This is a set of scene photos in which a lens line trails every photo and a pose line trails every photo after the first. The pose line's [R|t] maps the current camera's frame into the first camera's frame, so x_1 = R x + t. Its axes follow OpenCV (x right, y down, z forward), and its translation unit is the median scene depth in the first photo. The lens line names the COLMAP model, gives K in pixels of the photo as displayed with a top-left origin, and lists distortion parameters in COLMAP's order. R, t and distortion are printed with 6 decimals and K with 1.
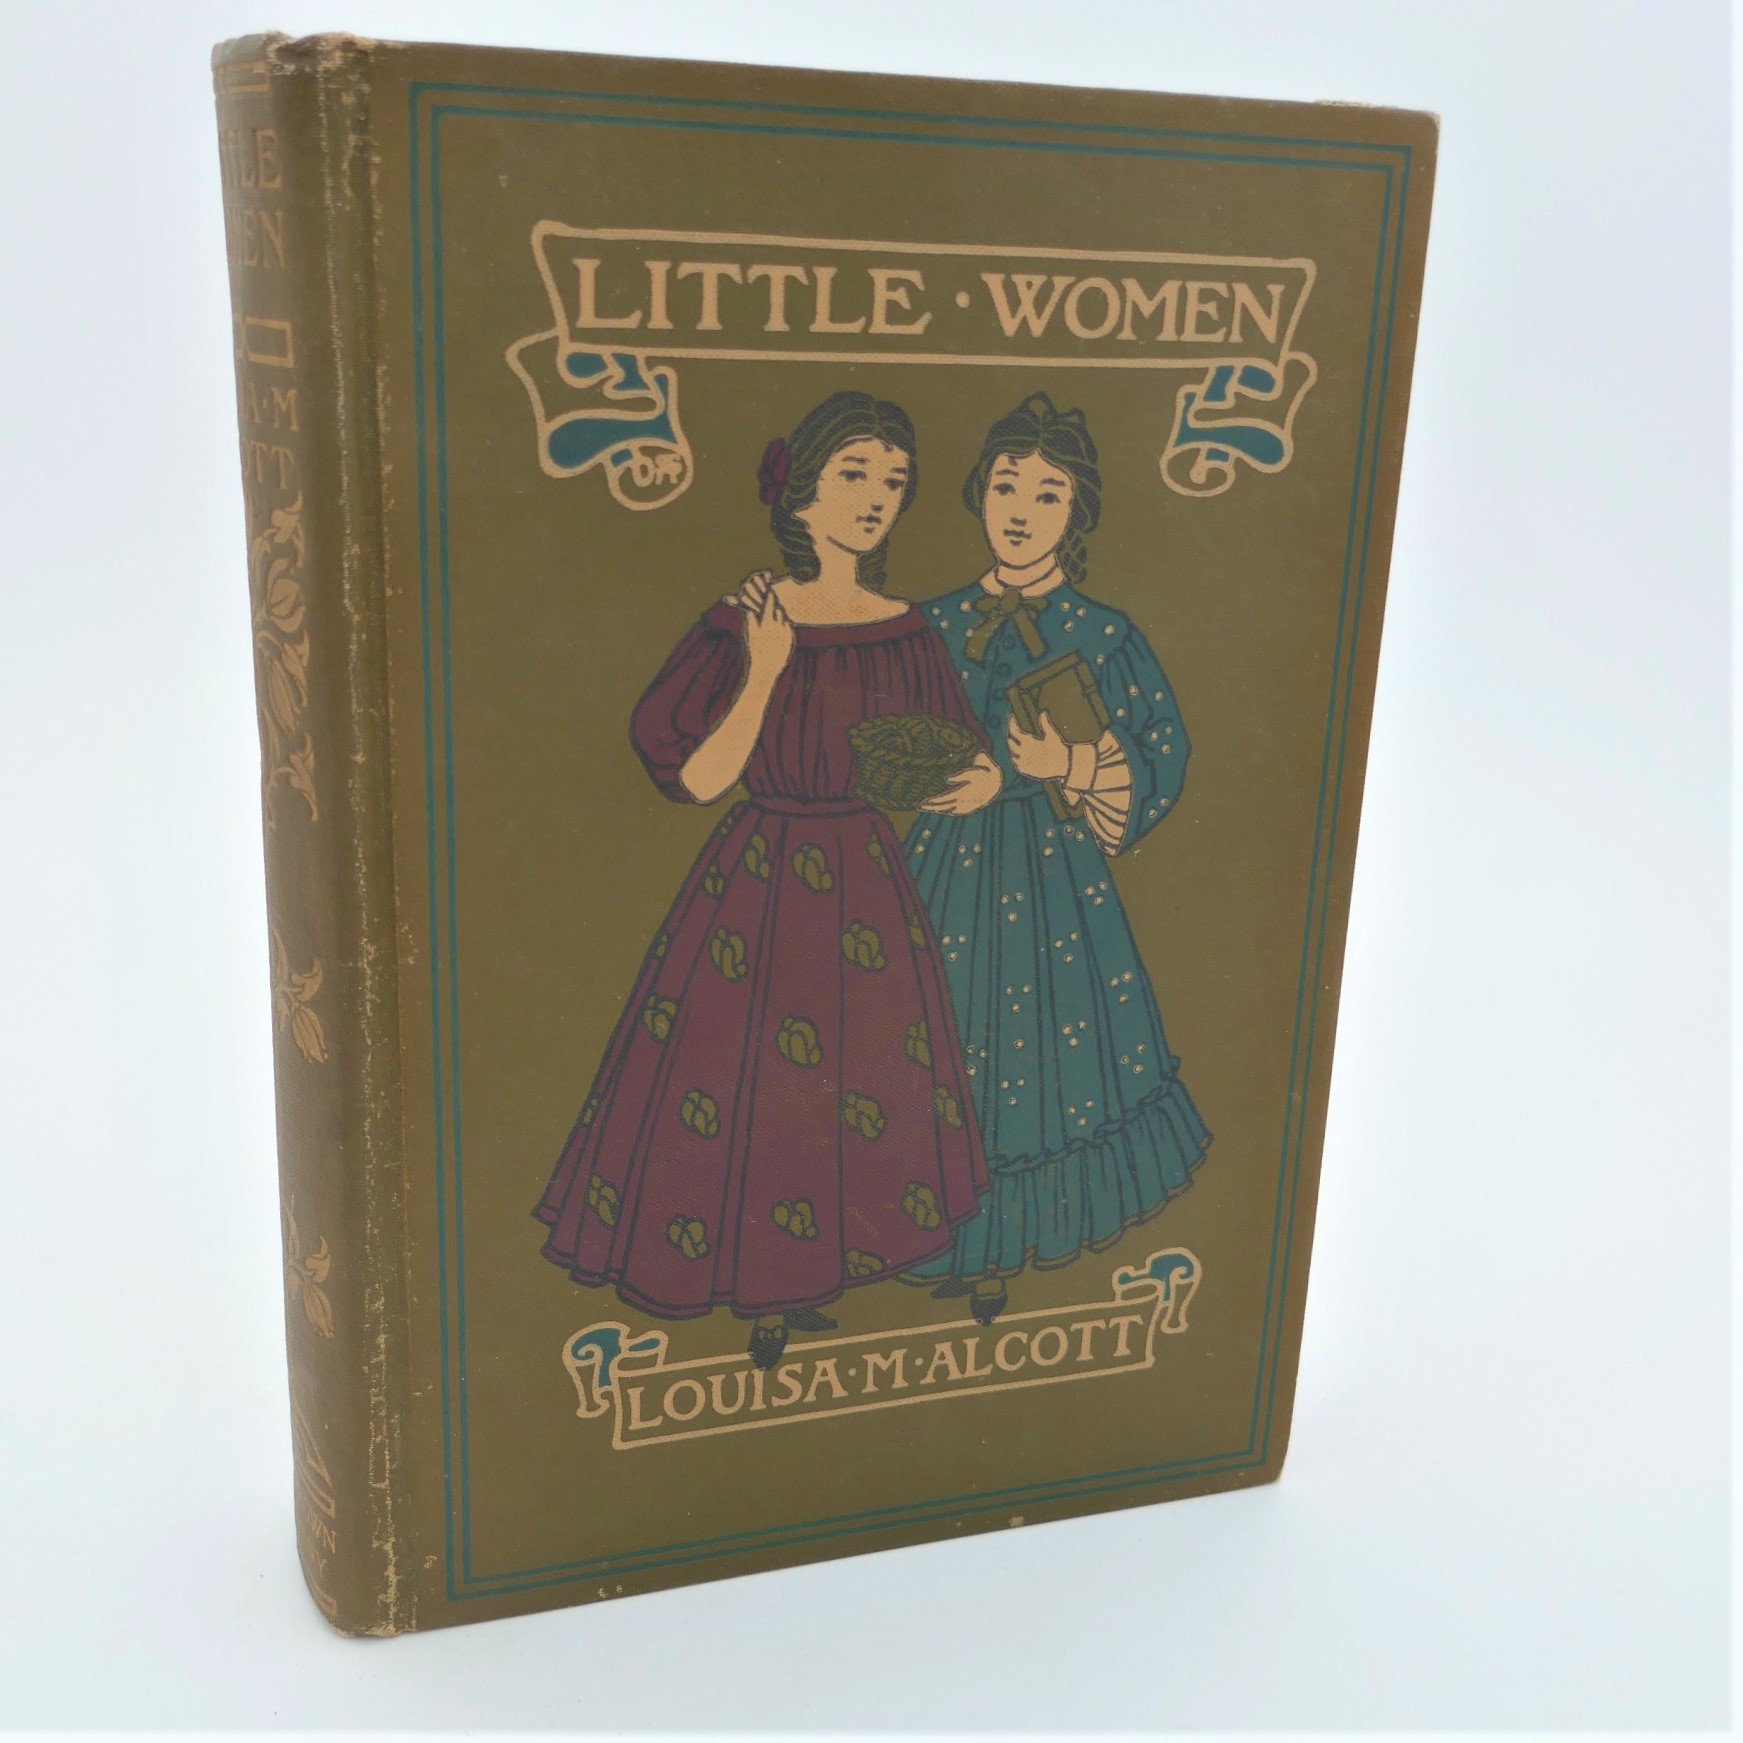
lens RADIAL K [[2161.3, 0, 871.5], [0, 2161.3, 871.5], [0, 0, 1]] dist [-0.028557, -0.028042]
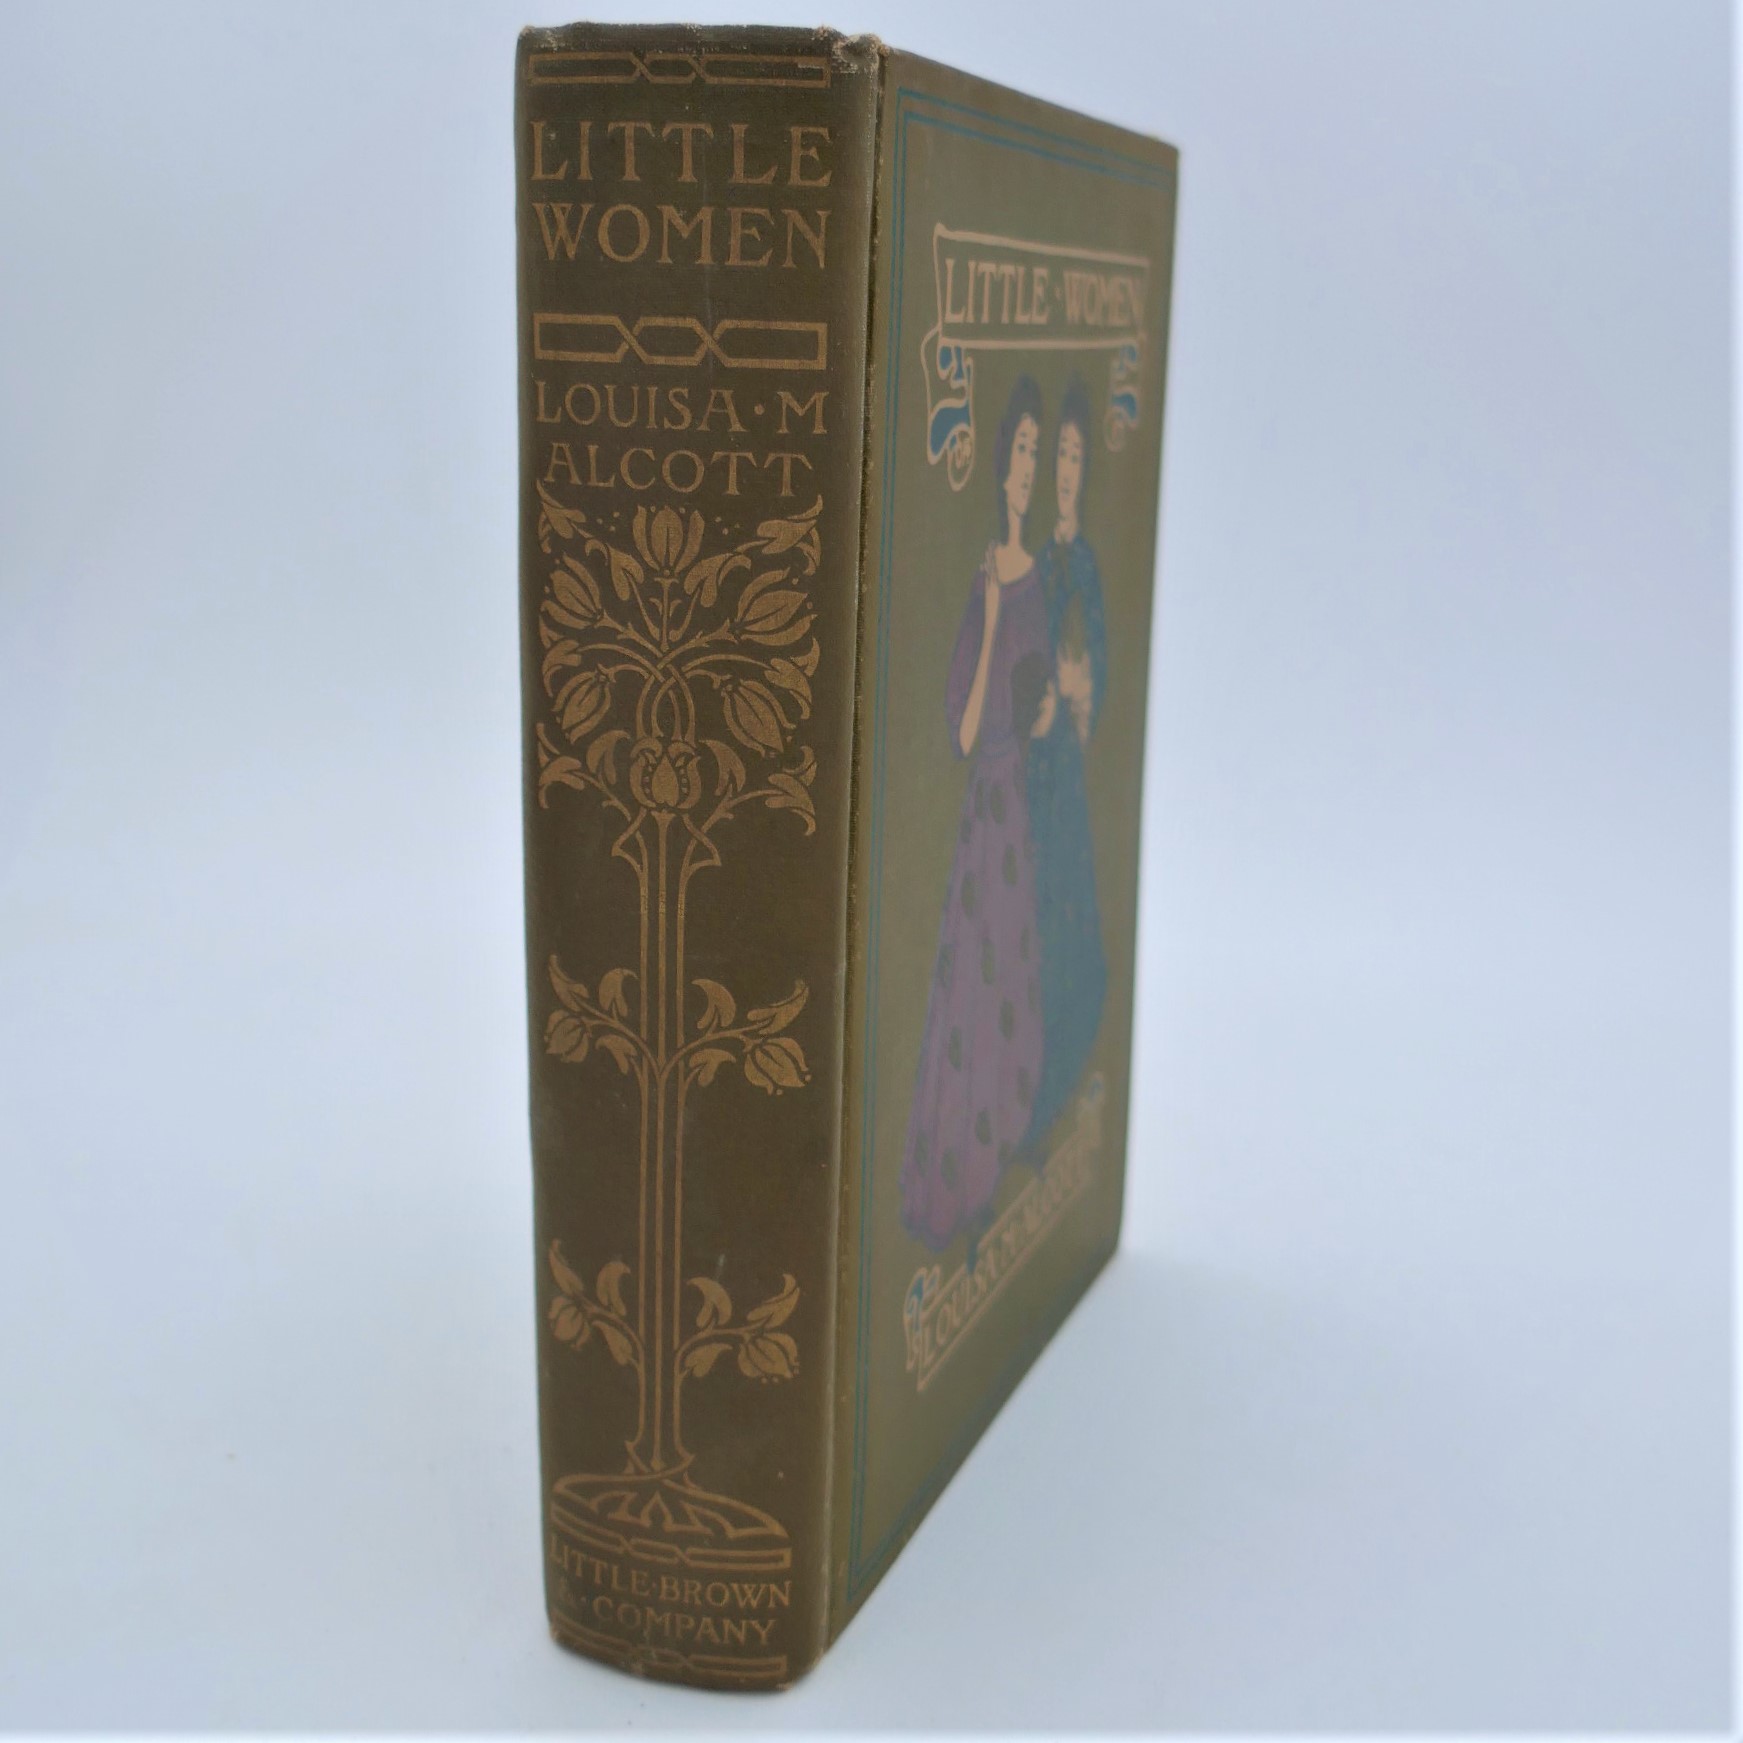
lens RADIAL K [[2161.3, 0, 871.5], [0, 2161.3, 871.5], [0, 0, 1]] dist [-0.028557, -0.028042]
pose [[0.627991, -0.220281, 0.746394, -0.992946], [0.234059, 0.968159, 0.088801, -0.089238], [-0.742189, 0.118934, 0.659554, 0.341266]]
